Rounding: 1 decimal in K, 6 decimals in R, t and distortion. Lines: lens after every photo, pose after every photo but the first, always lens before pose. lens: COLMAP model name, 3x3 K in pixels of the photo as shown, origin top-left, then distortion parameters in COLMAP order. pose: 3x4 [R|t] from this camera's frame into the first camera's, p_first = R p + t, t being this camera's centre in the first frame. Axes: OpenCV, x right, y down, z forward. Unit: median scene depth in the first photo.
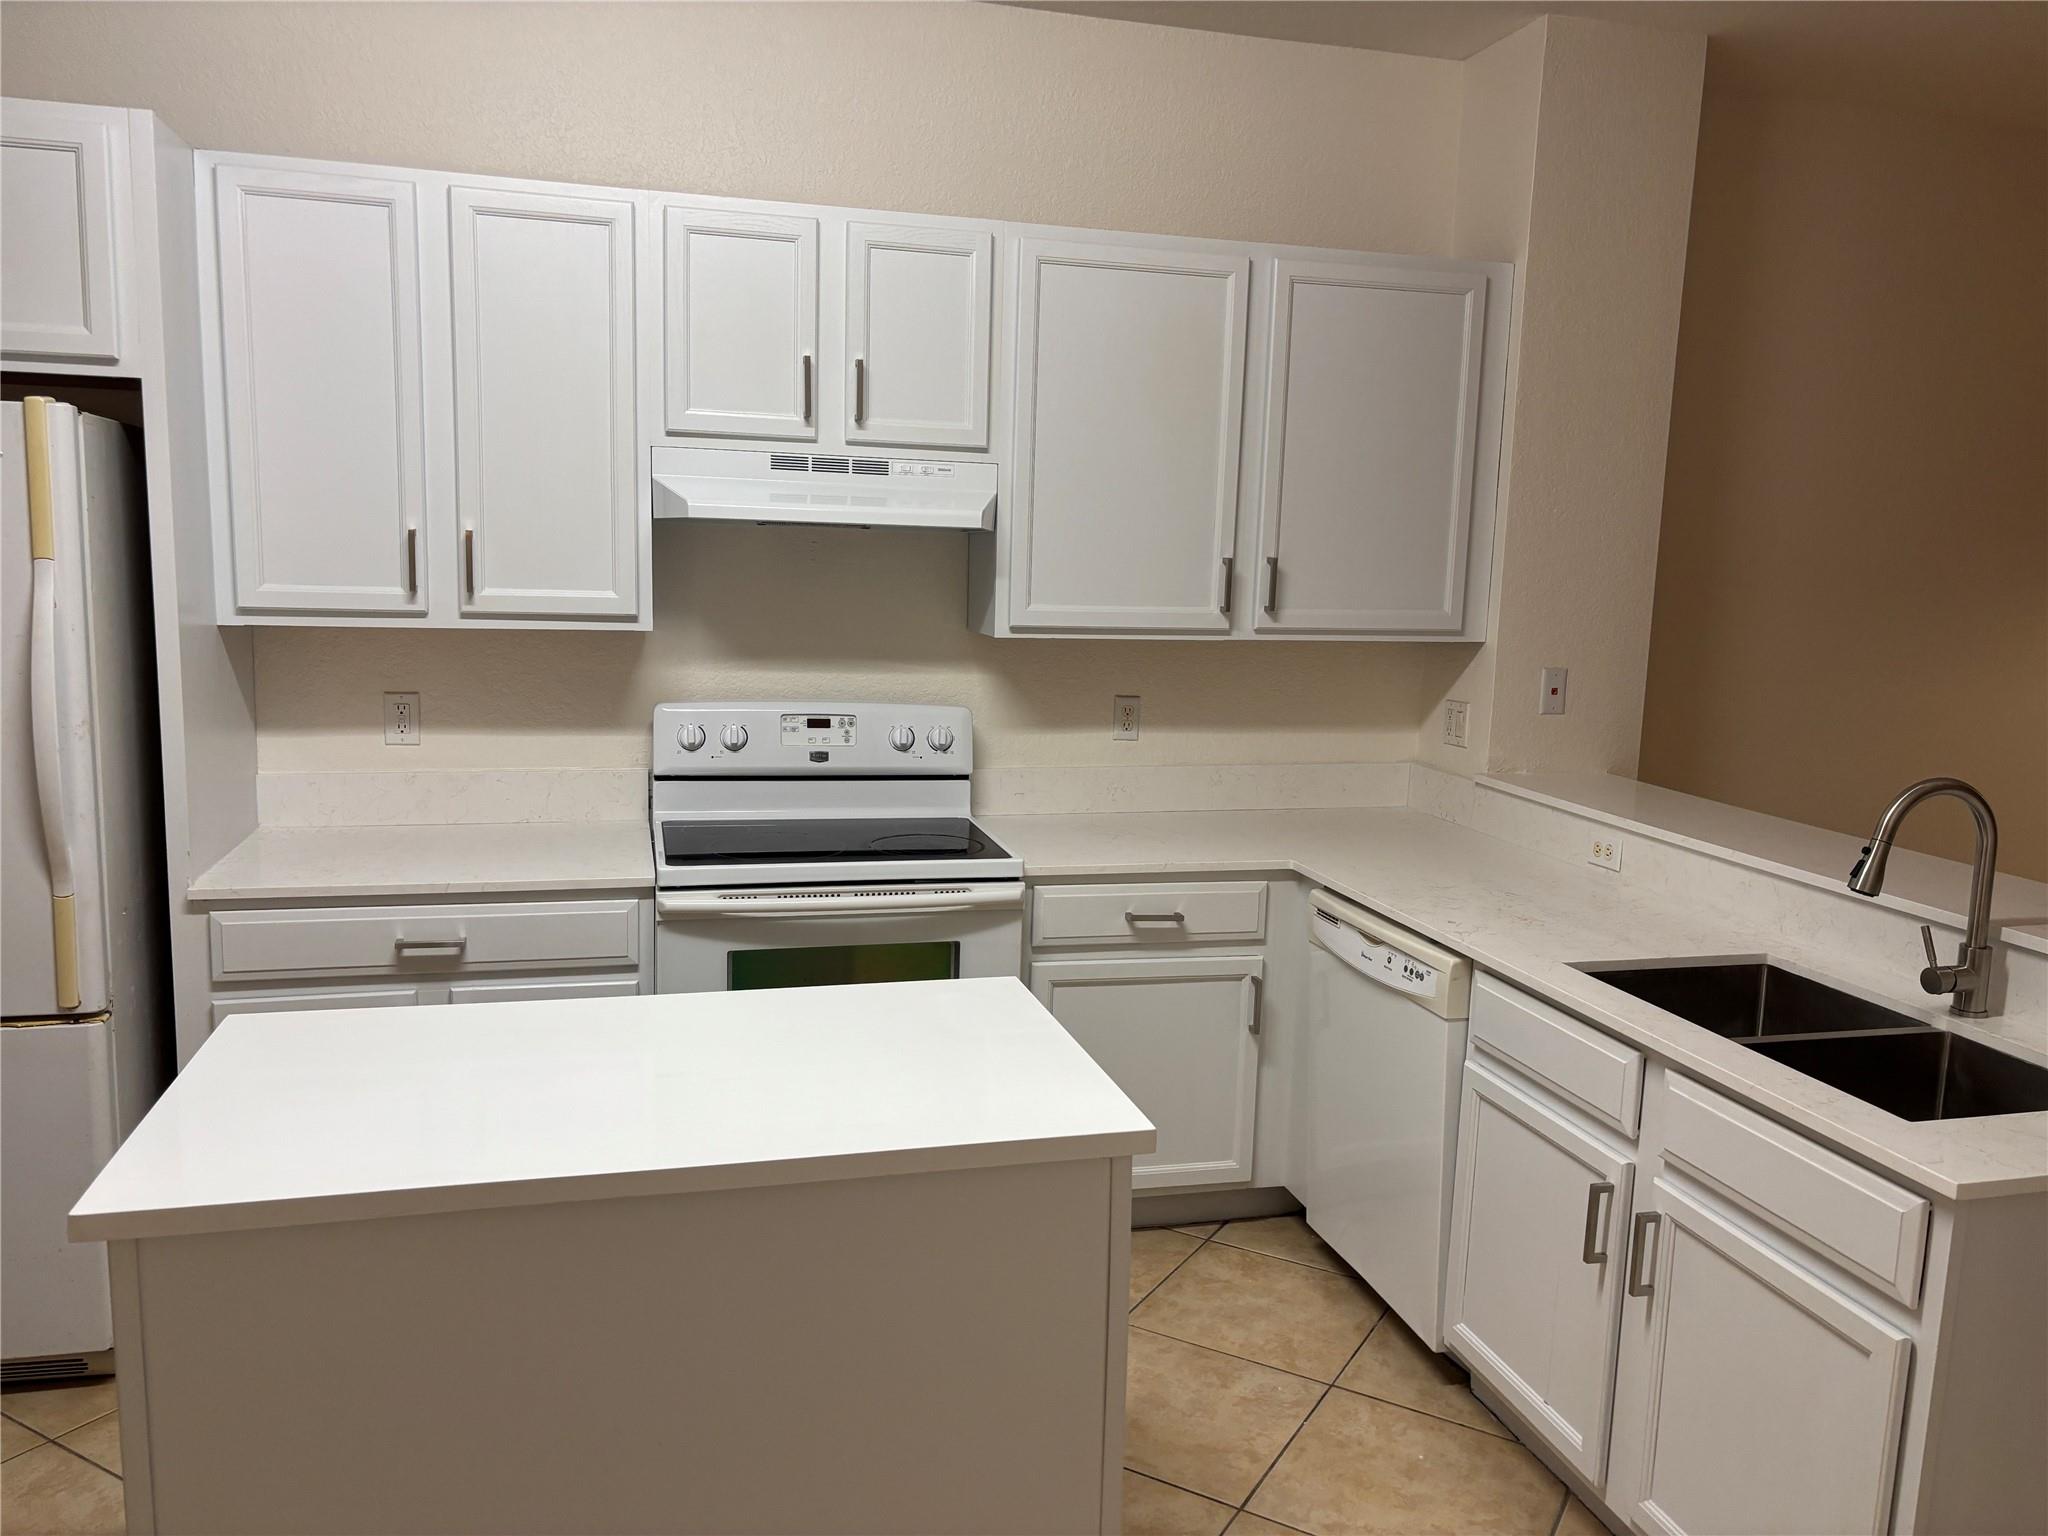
lens RADIAL K [[1551.8, 0, 1021.2], [0, 1551.8, 829.8], [0, 0, 1]] dist [0.053499, -0.044998]
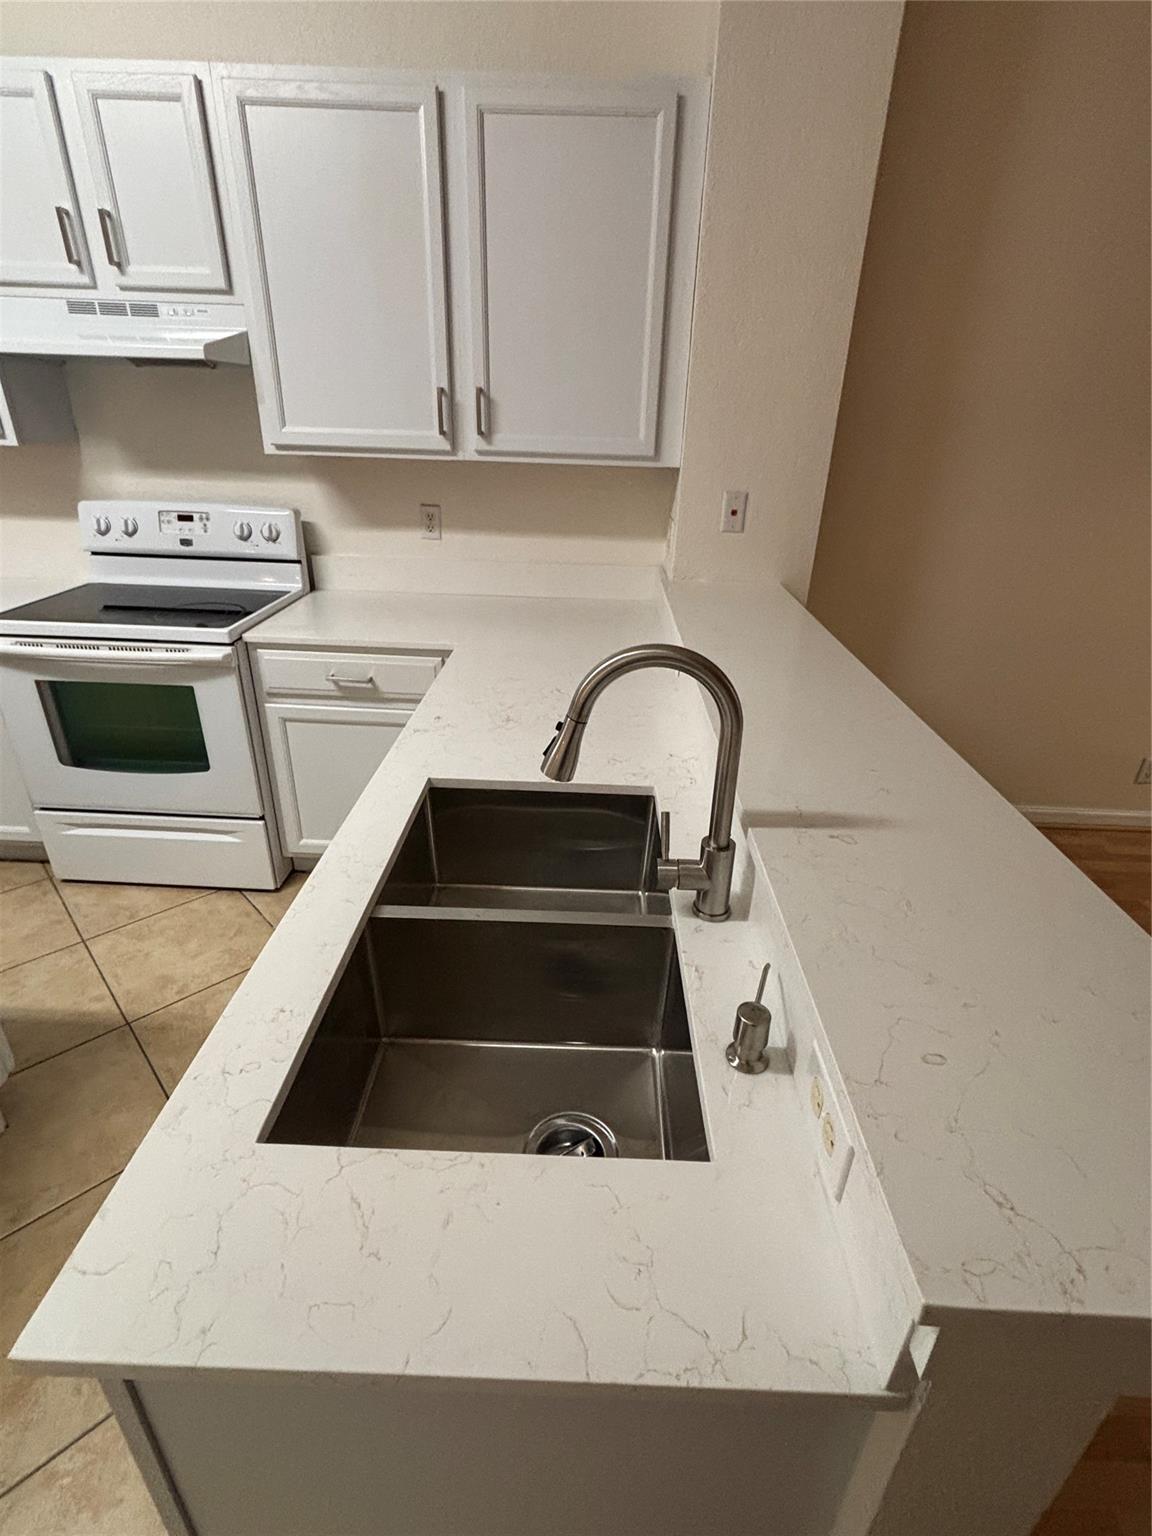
lens RADIAL K [[749.6, 0, 572.3], [0, 749.6, 773.0], [0, 0, 1]] dist [0.003277, -0.000673]
pose [[0.956785, 0.124379, -0.262852, 0.476922], [-0.051935, 0.962466, 0.266387, -0.051077], [0.286119, -0.241224, 0.927333, 0.457531]]
